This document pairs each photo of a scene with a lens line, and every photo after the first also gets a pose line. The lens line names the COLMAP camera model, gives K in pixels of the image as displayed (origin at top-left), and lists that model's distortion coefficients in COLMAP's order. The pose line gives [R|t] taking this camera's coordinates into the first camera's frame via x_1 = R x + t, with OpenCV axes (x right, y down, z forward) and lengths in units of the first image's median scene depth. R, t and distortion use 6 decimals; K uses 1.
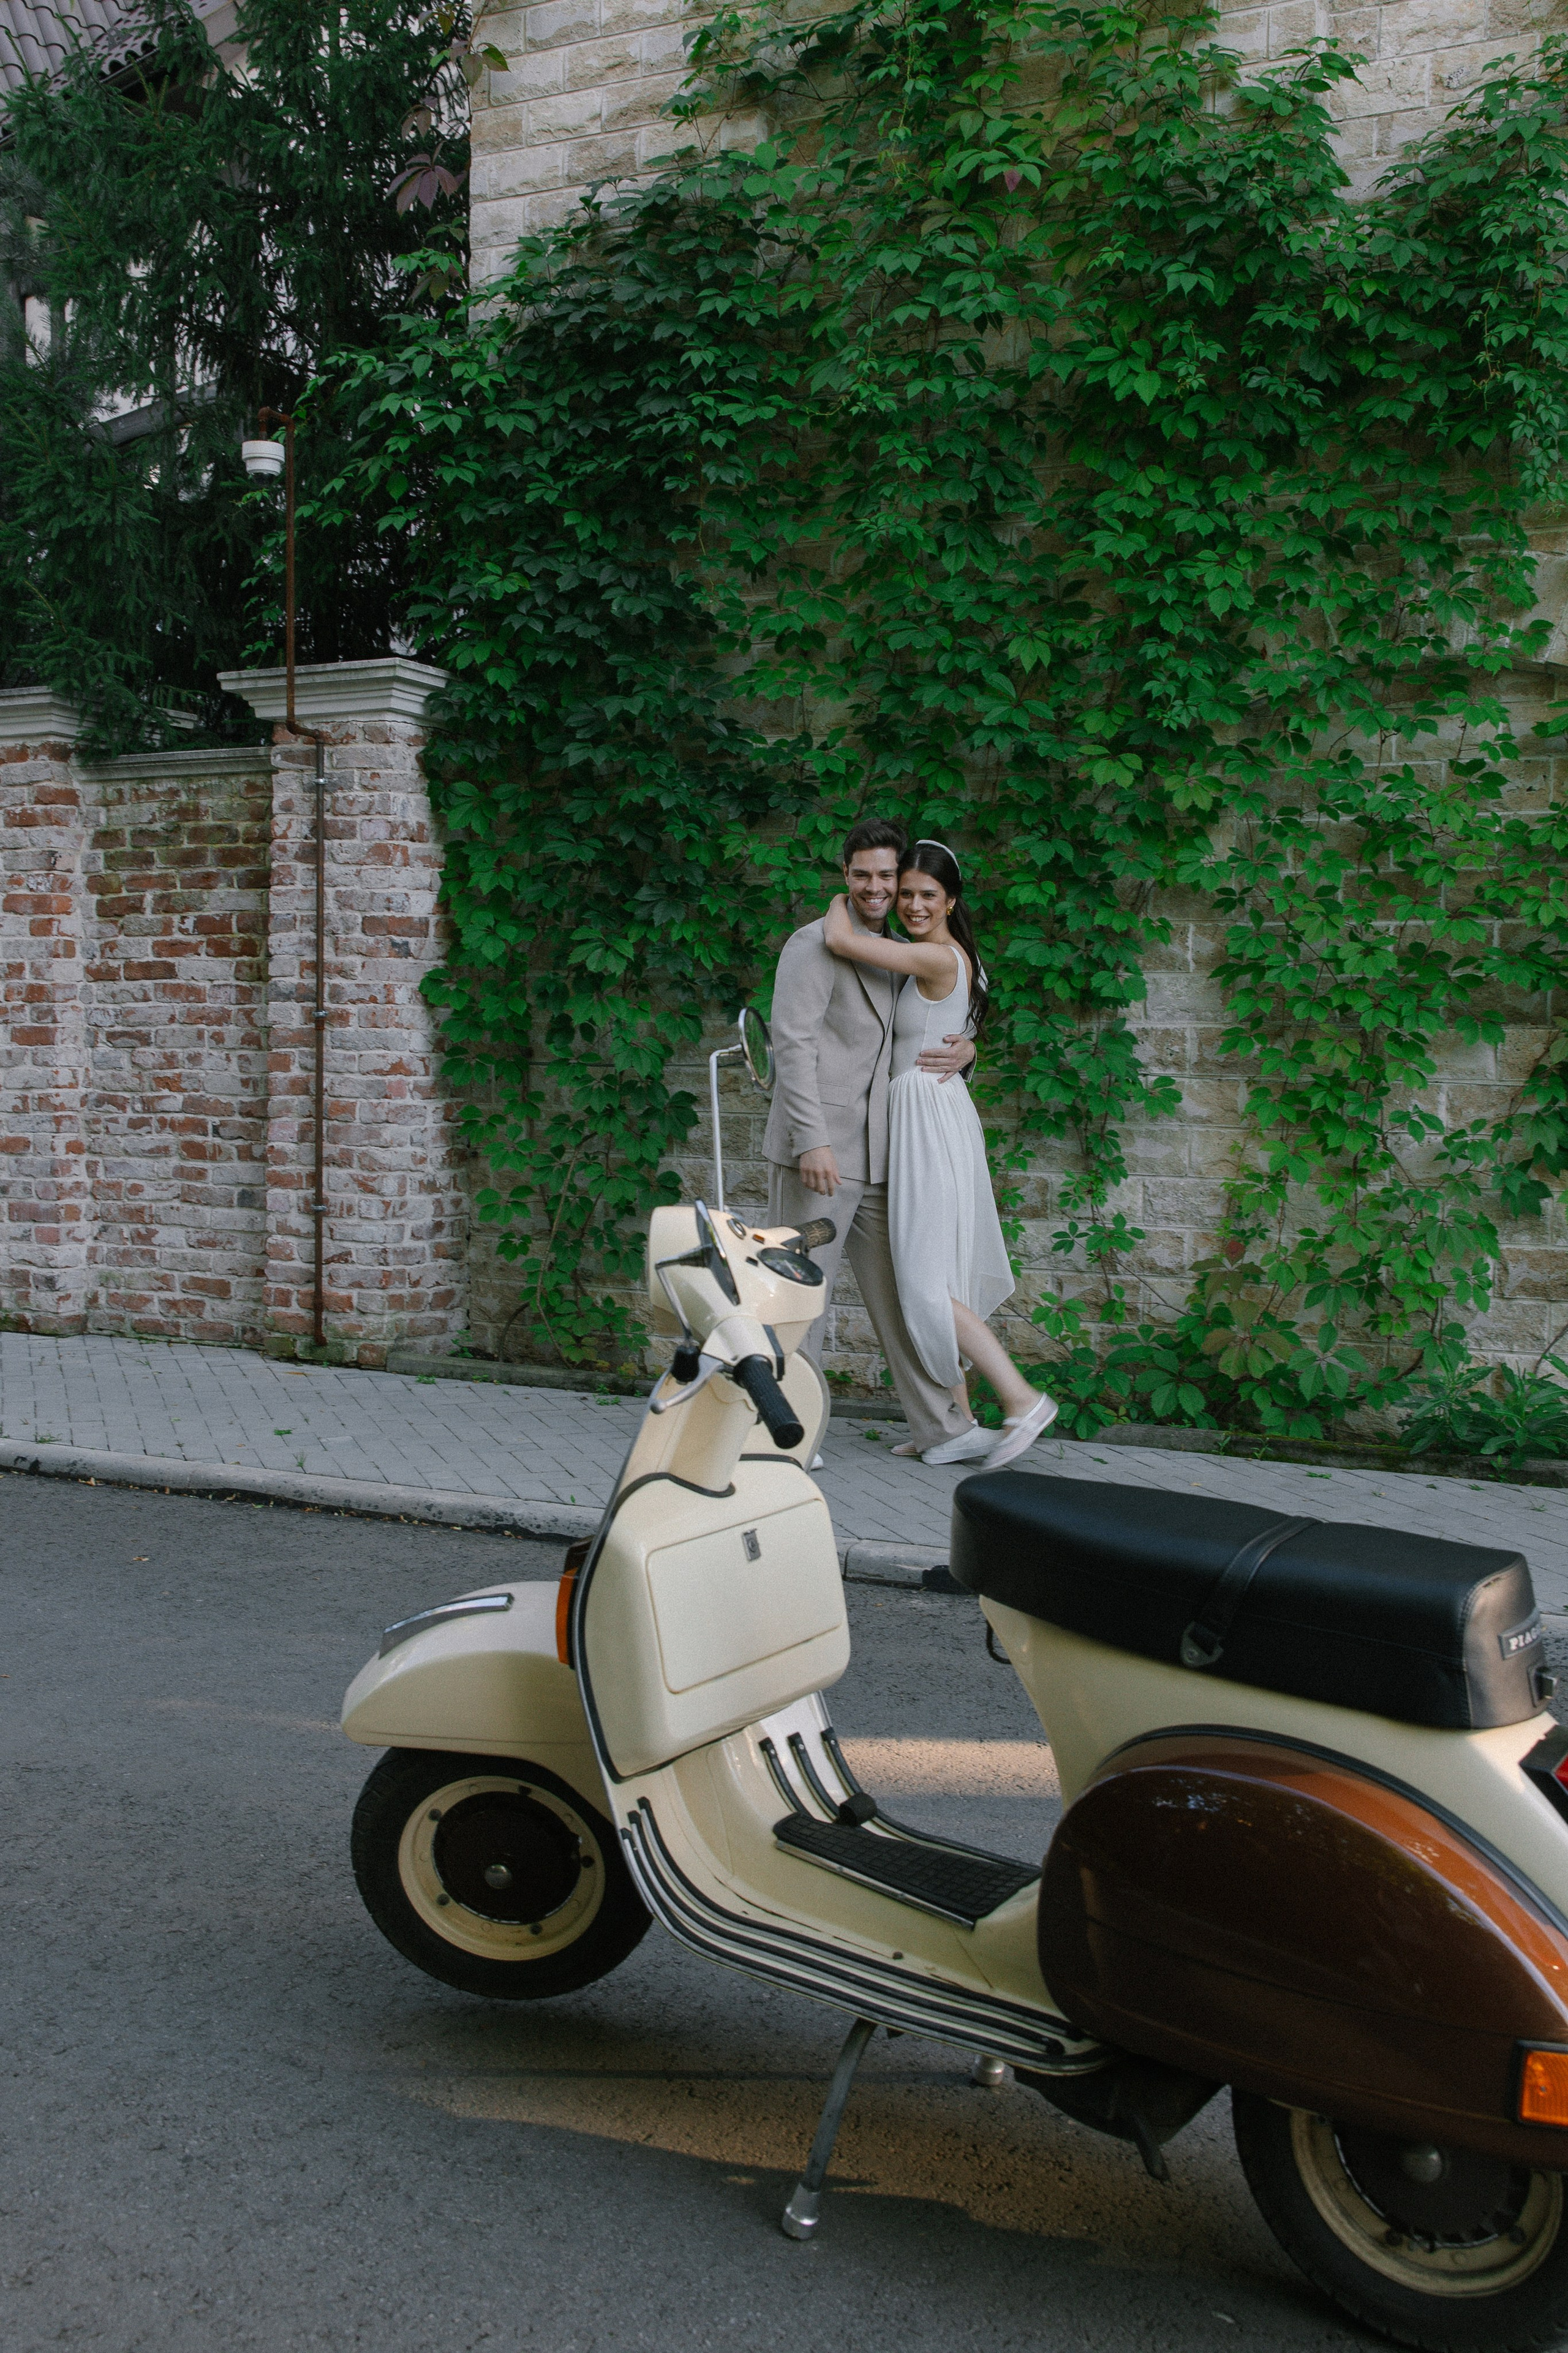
lens RADIAL K [[2210.8, 0, 784.0], [0, 2210.8, 1176.5], [0, 0, 1]] dist [-0.000270, -0.011944]
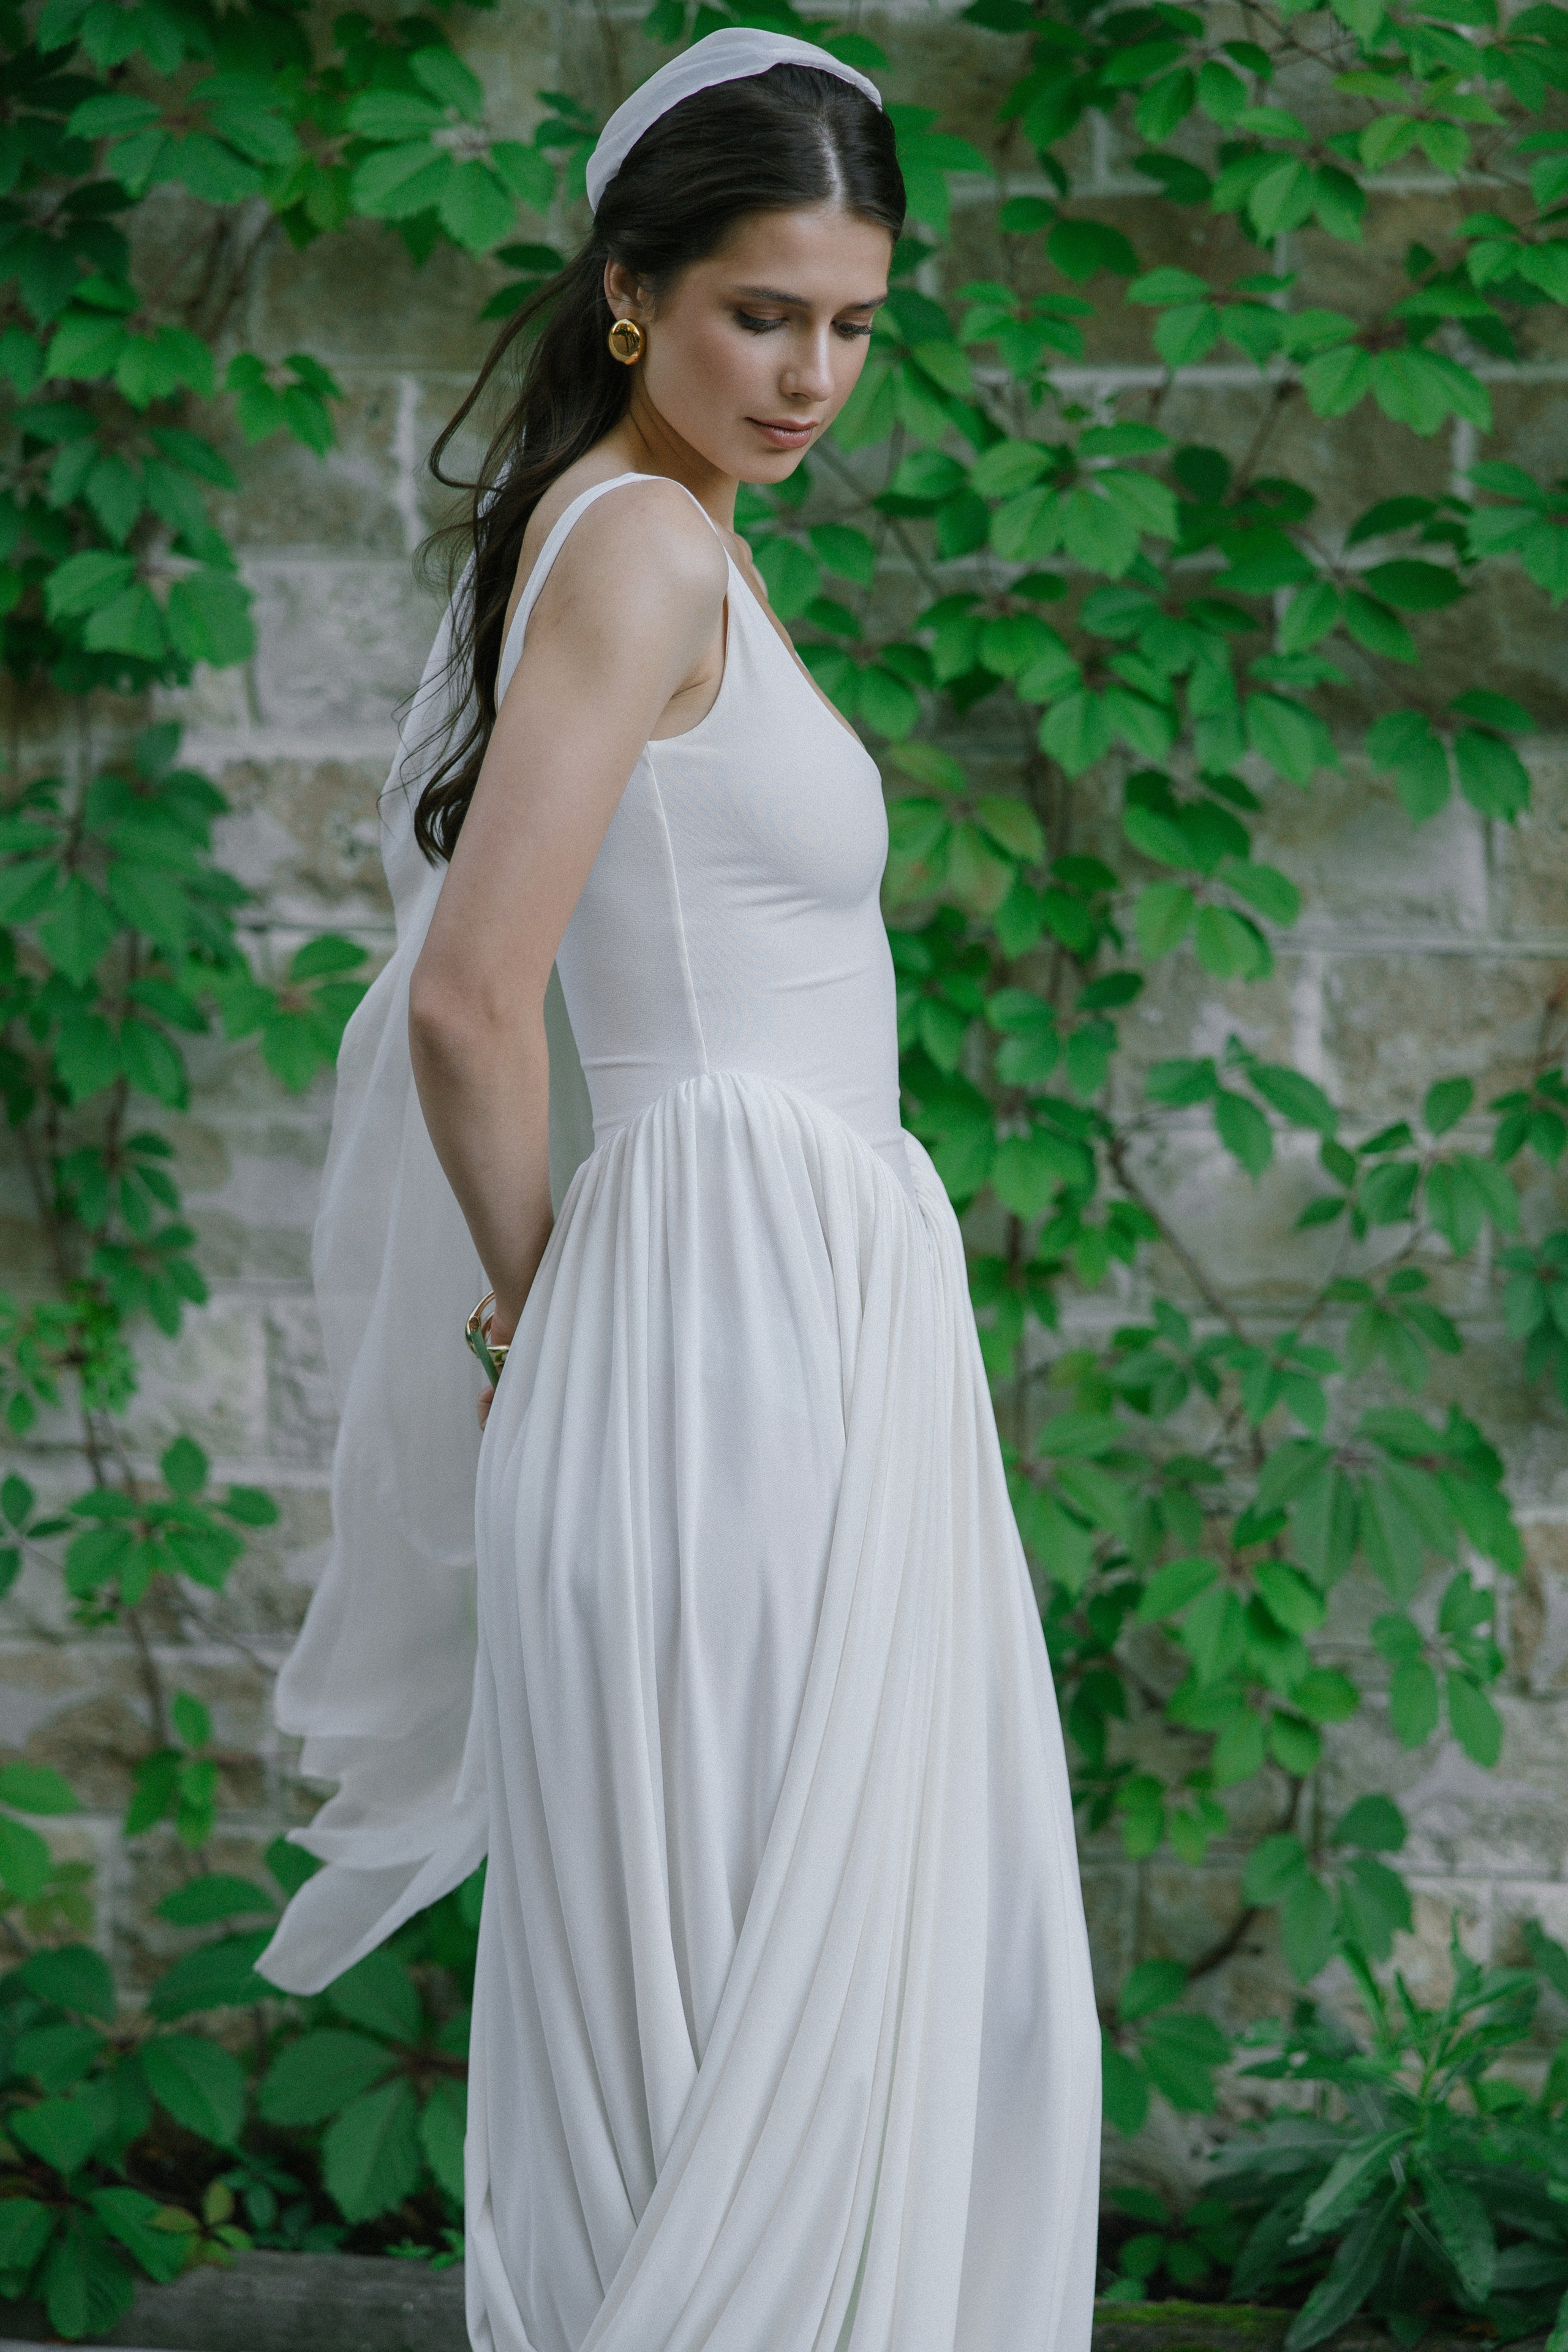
lens RADIAL K [[4643.0, 0, 784.0], [0, 4643.0, 1176.0], [0, 0, 1]] dist [-0.005087, -0.033345]
pose [[0.962220, -0.040512, 0.269241, 0.072619], [0.028724, 0.998454, 0.047580, -0.042923], [-0.270752, -0.038049, 0.961897, 0.444838]]
